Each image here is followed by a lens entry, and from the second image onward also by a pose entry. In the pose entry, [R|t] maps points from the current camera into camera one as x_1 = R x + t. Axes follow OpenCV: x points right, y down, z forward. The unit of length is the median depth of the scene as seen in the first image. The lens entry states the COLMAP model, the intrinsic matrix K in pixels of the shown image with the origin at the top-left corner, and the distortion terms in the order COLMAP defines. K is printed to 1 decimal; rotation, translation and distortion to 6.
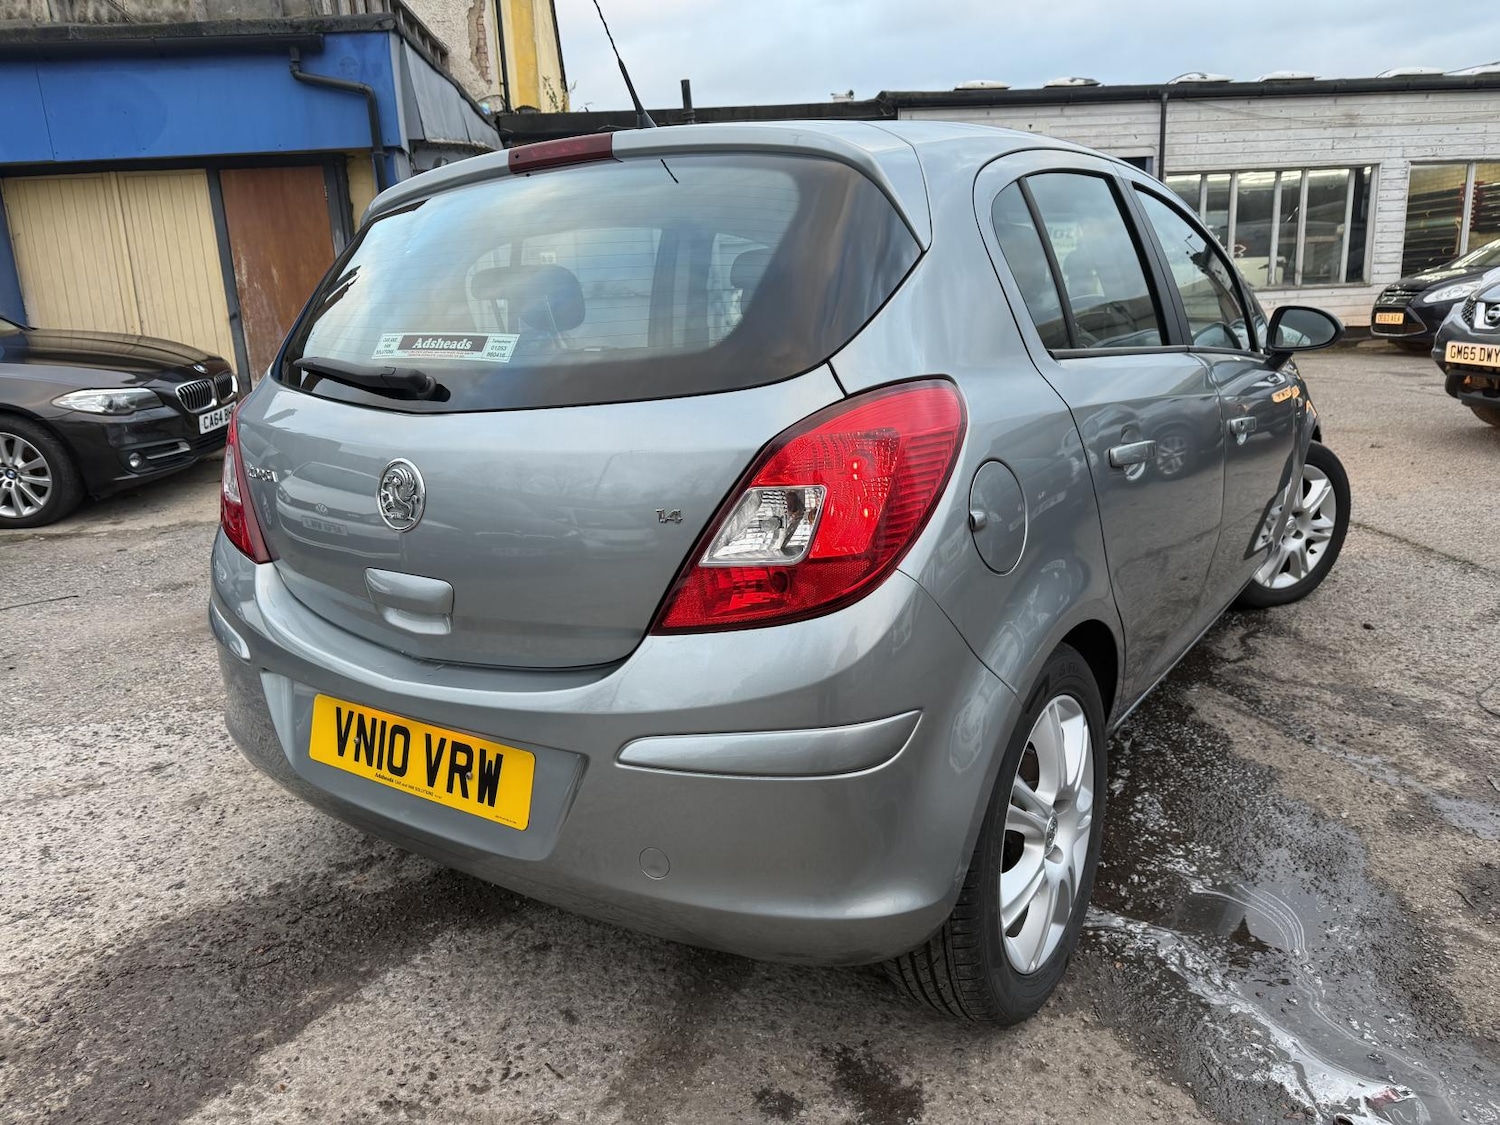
lens RADIAL K [[1068.3, 0, 709.0], [0, 1068.3, 574.9], [0, 0, 1]] dist [0.016318, -0.022820]
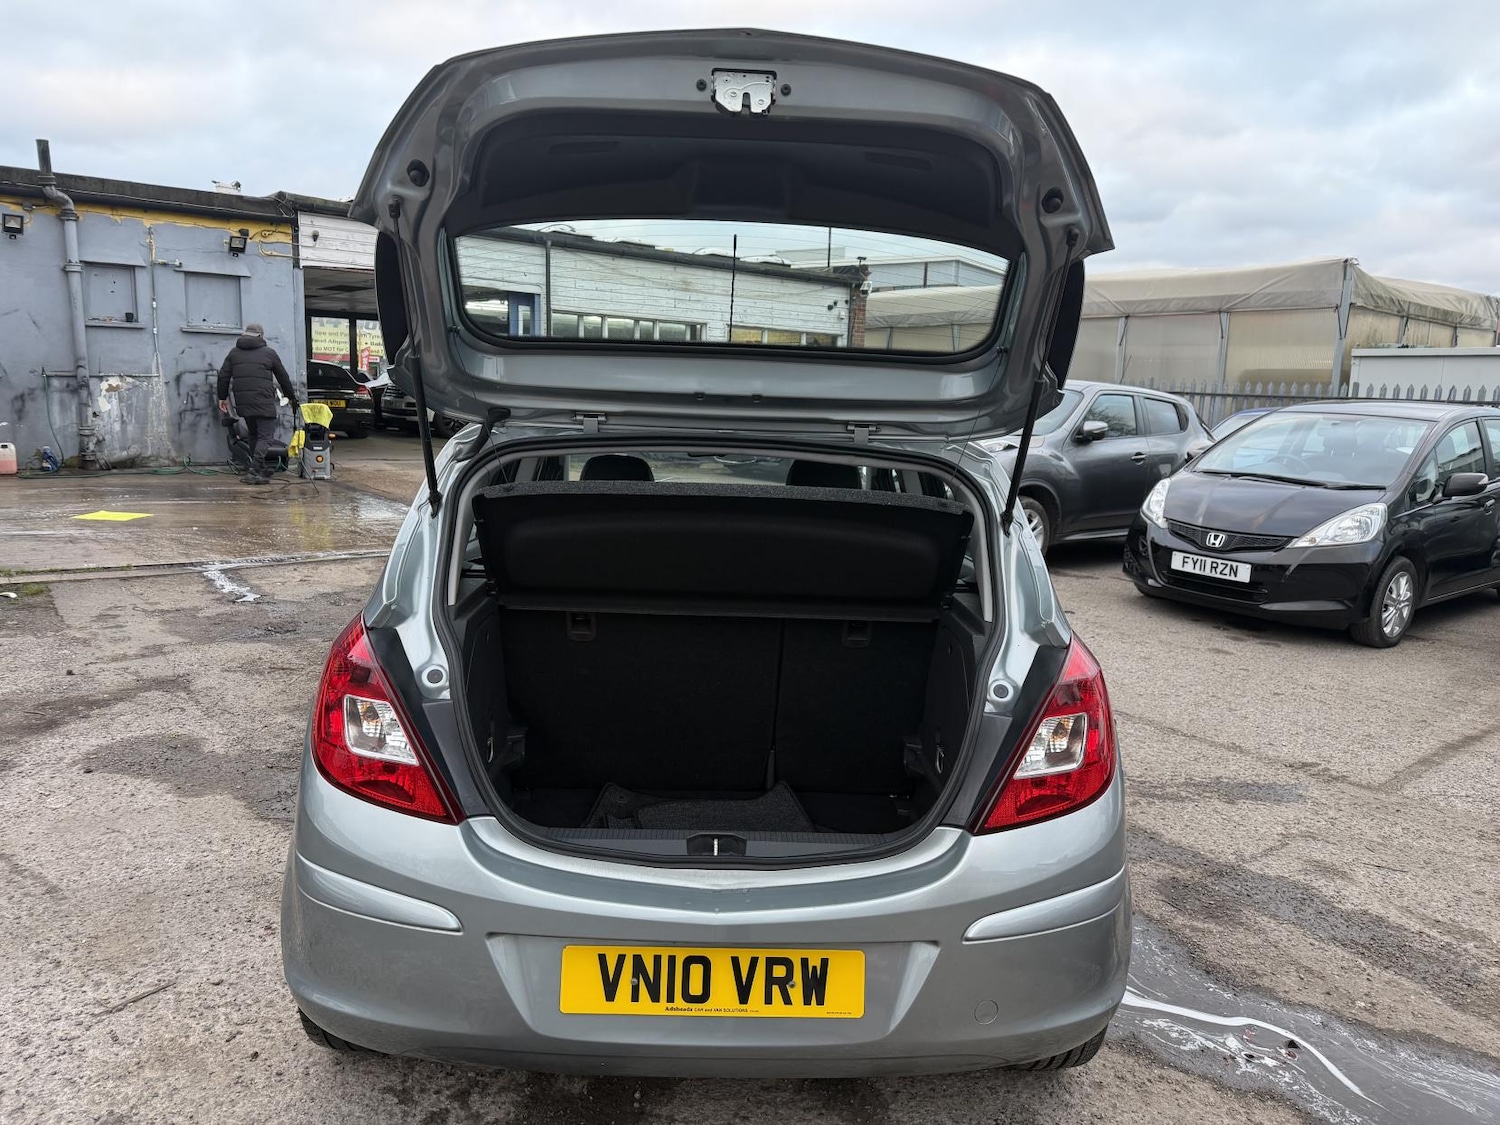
lens RADIAL K [[1068.3, 0, 739.9], [0, 1068.3, 585.2], [0, 0, 1]] dist [0.016318, -0.022820]
pose [[0.796807, -0.037122, 0.603092, -0.860729], [0.079737, 0.995842, -0.044053, -0.175556], [-0.598950, 0.083190, 0.796454, 0.074808]]
